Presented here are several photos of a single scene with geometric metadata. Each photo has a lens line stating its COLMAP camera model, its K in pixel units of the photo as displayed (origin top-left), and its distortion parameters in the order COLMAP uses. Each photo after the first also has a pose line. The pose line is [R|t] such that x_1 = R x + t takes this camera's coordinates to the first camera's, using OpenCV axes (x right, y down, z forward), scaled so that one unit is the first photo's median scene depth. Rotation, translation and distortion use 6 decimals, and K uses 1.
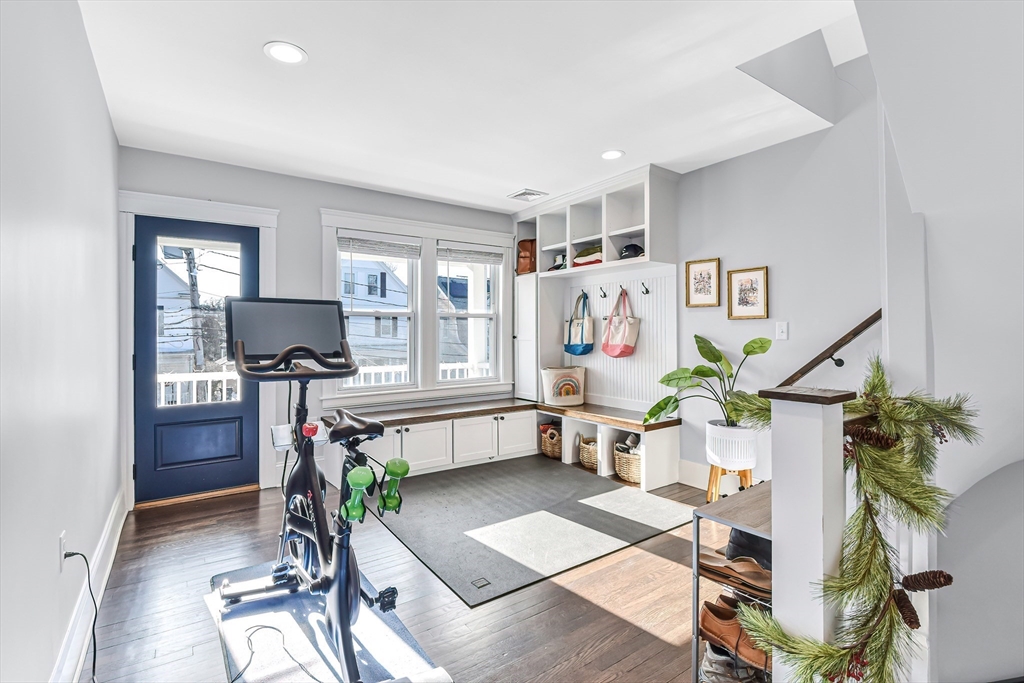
lens RADIAL K [[477.7, 0, 508.2], [0, 477.7, 333.2], [0, 0, 1]] dist [-0.011090, 0.001687]
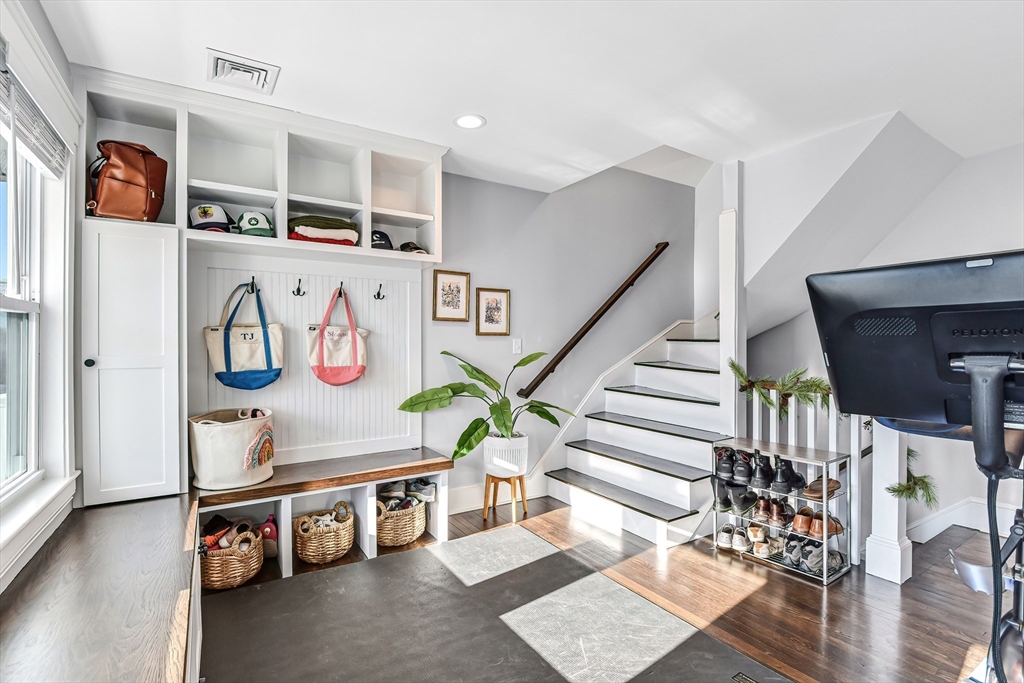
lens RADIAL K [[477.7, 0, 508.8], [0, 477.7, 344.0], [0, 0, 1]] dist [-0.011090, 0.001687]
pose [[0.049880, -0.001031, 0.998755, -0.517473], [0.002018, 0.999998, 0.000931, -0.010722], [-0.998753, 0.001969, 0.049882, 0.824879]]
